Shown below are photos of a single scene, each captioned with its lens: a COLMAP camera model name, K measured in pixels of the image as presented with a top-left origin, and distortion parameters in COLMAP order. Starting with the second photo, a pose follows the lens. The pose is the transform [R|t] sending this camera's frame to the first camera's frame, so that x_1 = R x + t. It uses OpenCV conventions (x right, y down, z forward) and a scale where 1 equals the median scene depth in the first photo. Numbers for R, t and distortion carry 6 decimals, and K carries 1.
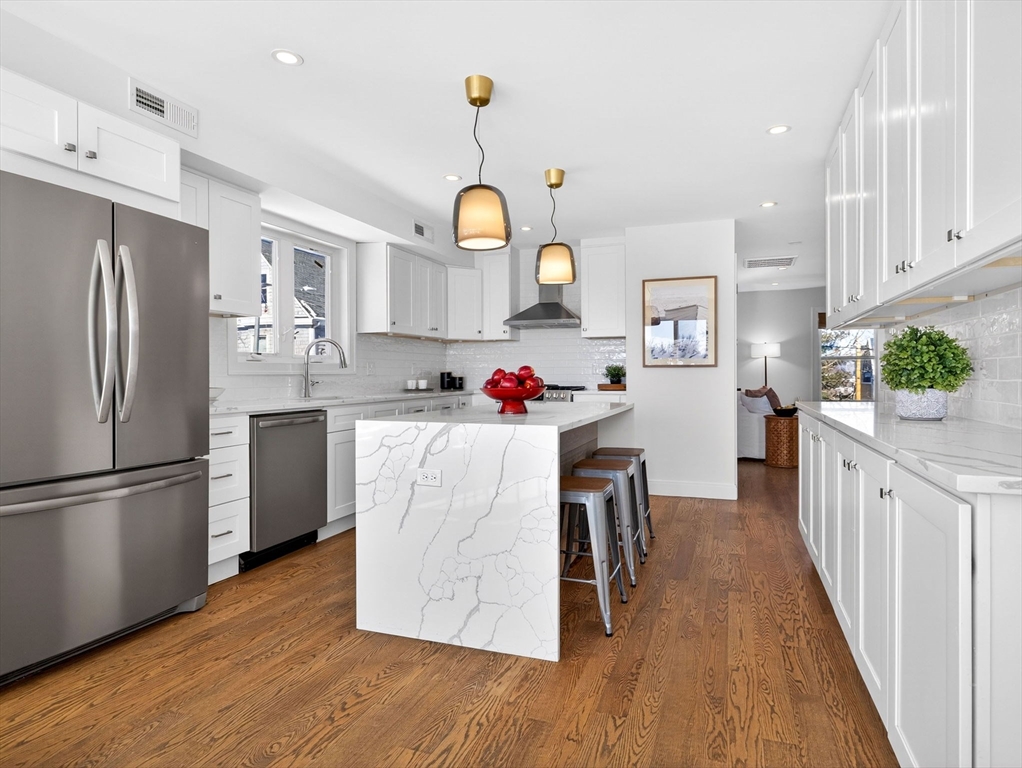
lens RADIAL K [[632.1, 0, 519.9], [0, 632.1, 379.3], [0, 0, 1]] dist [0.007151, 0.000876]
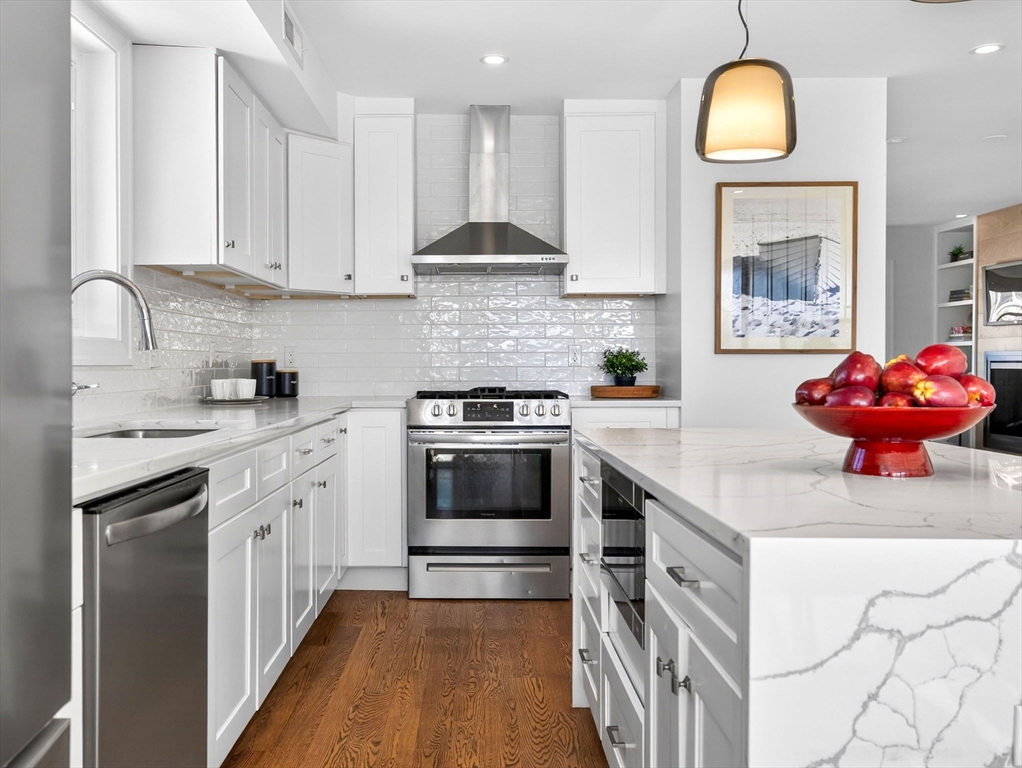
lens RADIAL K [[975.1, 0, 480.5], [0, 975.1, 371.3], [0, 0, 1]] dist [0.036381, 0.000000]
pose [[0.940779, -0.000045, 0.339019, -0.222189], [0.000829, 0.999997, -0.002167, -0.002693], [-0.339018, 0.002320, 0.940777, 0.280337]]
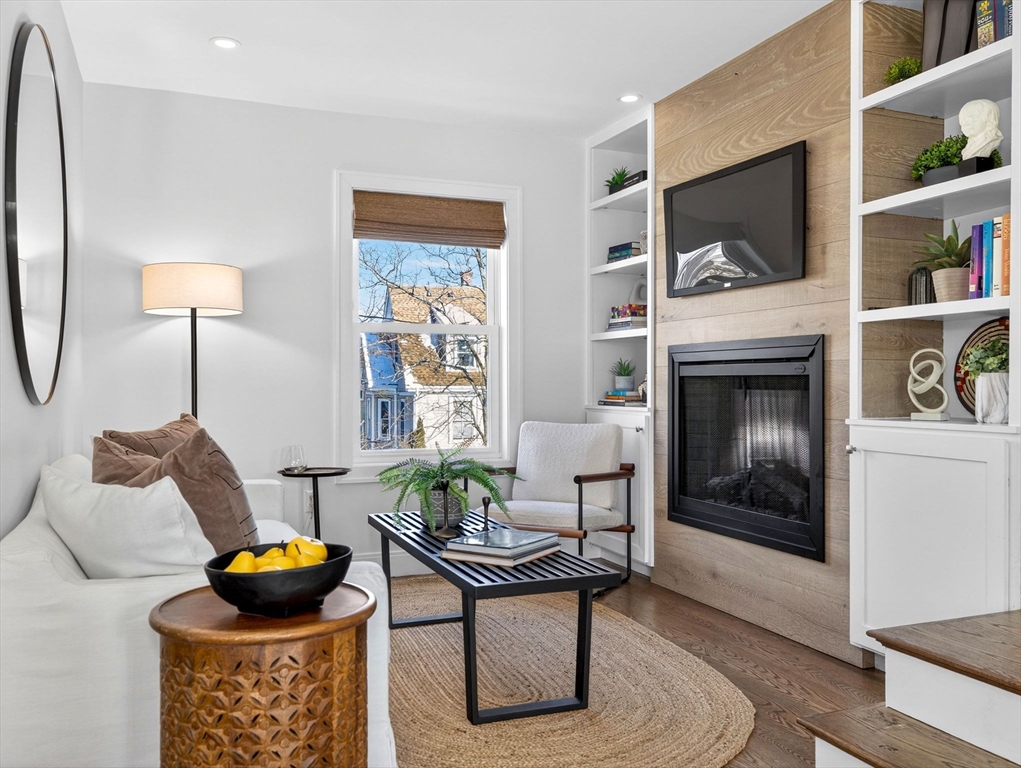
lens RADIAL K [[855.1, 0, 514.3], [0, 855.1, 382.4], [0, 0, 1]] dist [-0.012559, 0.025544]
pose [[0.761071, 0.003236, 0.648660, 0.357083], [0.003219, 0.999956, -0.008765, 0.000447], [-0.648660, 0.008759, 0.761028, 0.877941]]
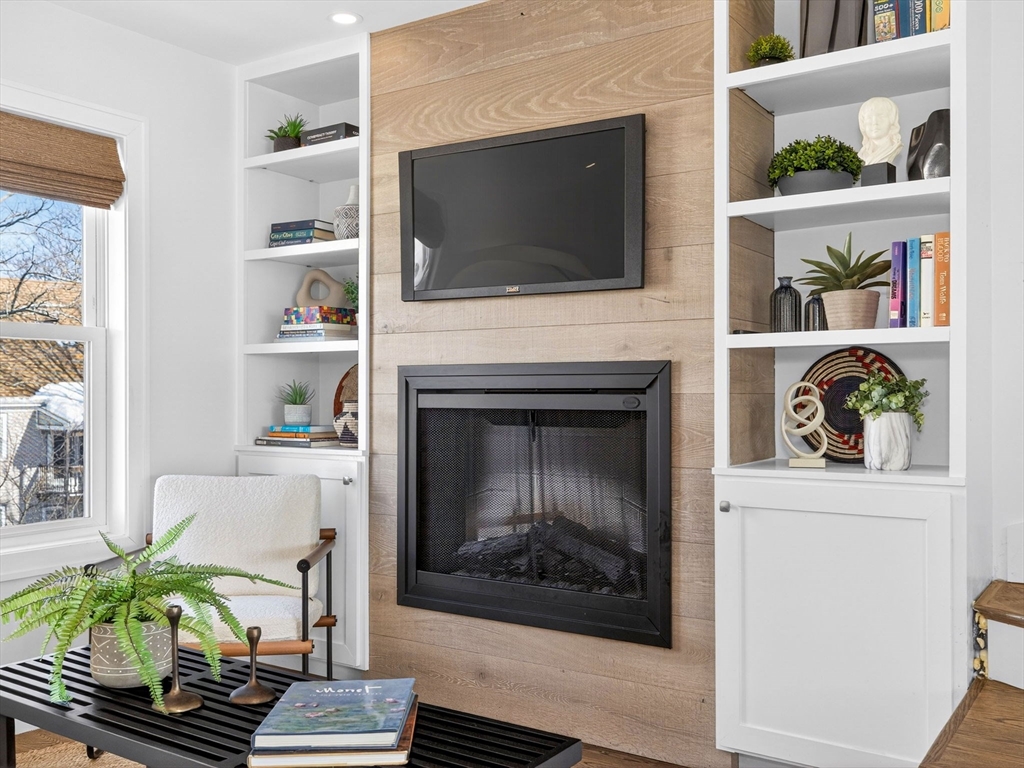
lens RADIAL K [[931.4, 0, 517.4], [0, 931.4, 379.7], [0, 0, 1]] dist [0.000507, 0.000000]
pose [[0.251558, 0.014353, 0.967736, 0.380508], [0.007825, 0.999827, -0.016863, -0.015149], [-0.967811, 0.011815, 0.251402, 1.090347]]
